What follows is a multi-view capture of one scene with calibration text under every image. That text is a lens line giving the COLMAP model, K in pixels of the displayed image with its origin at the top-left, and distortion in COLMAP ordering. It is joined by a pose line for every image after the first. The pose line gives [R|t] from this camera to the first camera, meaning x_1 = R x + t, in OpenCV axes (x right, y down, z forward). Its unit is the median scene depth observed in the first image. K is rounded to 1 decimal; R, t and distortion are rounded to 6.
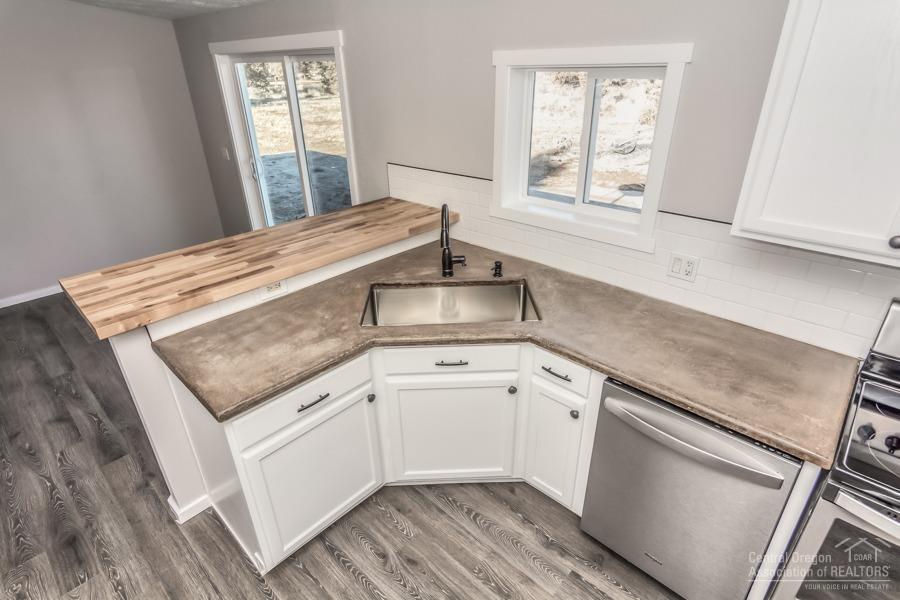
lens RADIAL K [[473.6, 0, 450.0], [0, 473.6, 300.0], [0, 0, 1]] dist [0.000011, 0.000512]
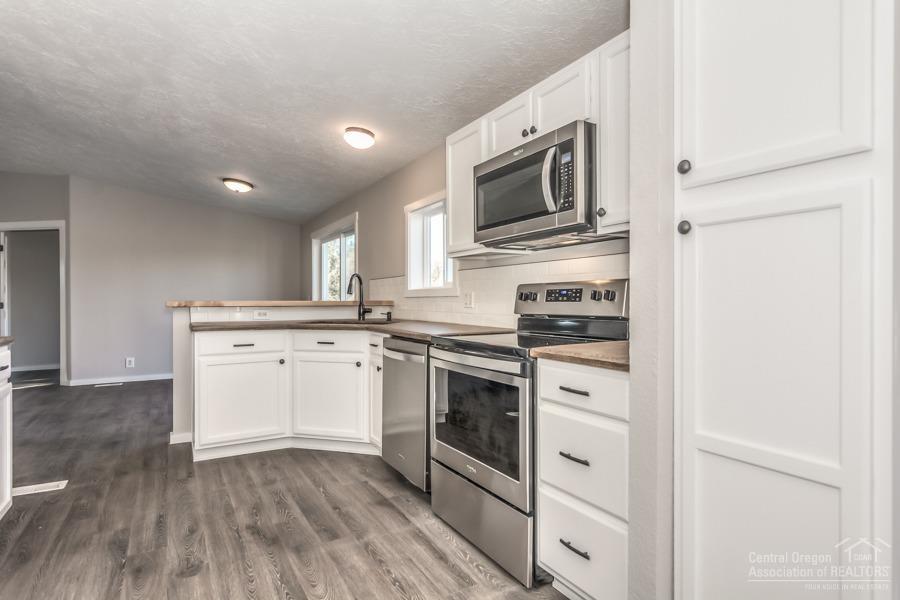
lens RADIAL K [[473.6, 0, 450.0], [0, 473.6, 300.0], [0, 0, 1]] dist [0.000011, 0.000512]
pose [[0.961168, 0.019282, -0.275288, 0.748096], [-0.140674, 0.892451, -0.428651, 0.548794], [0.237416, 0.450732, 0.860508, -0.380557]]
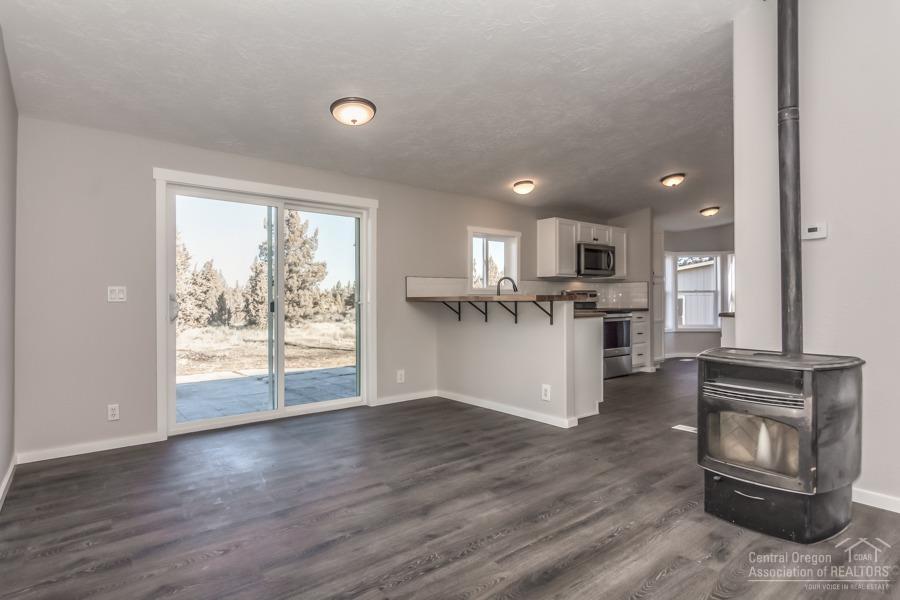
lens RADIAL K [[473.6, 0, 450.0], [0, 473.6, 300.0], [0, 0, 1]] dist [0.000011, 0.000512]
pose [[0.136769, 0.022210, 0.990354, -2.251286], [0.445327, 0.891651, -0.081497, -0.020338], [-0.884860, 0.452177, 0.112060, 0.935596]]
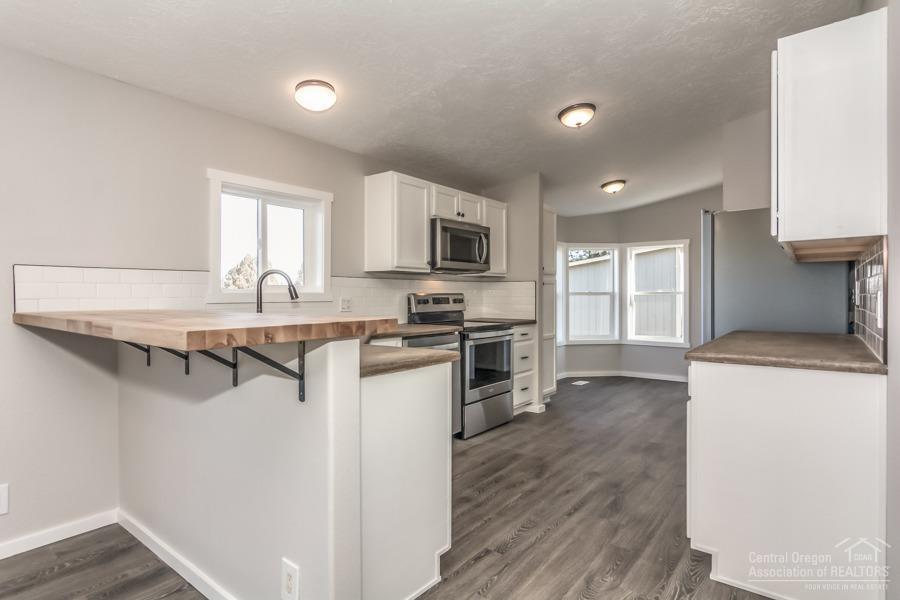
lens RADIAL K [[473.6, 0, 450.0], [0, 473.6, 300.0], [0, 0, 1]] dist [0.000011, 0.000512]
pose [[-0.093736, 0.012665, 0.995517, -1.154037], [0.448836, 0.893080, 0.030900, 0.031562], [-0.888685, 0.449720, -0.089398, 0.669245]]
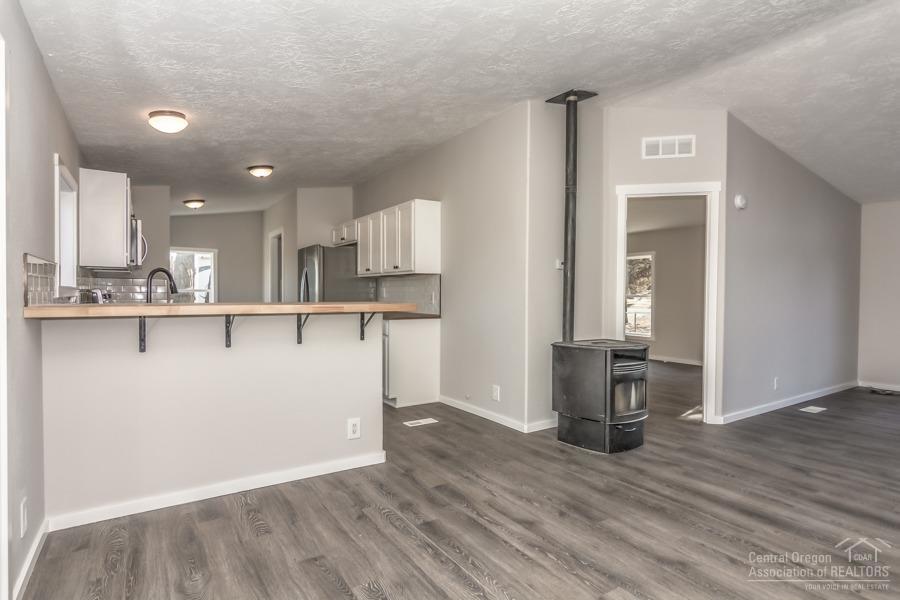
lens RADIAL K [[473.6, 0, 450.0], [0, 473.6, 300.0], [0, 0, 1]] dist [0.000011, 0.000512]
pose [[-0.971481, 0.015413, 0.236614, -1.079034], [0.121491, 0.889303, 0.440885, -0.577301], [-0.203626, 0.457058, -0.865814, 1.899375]]
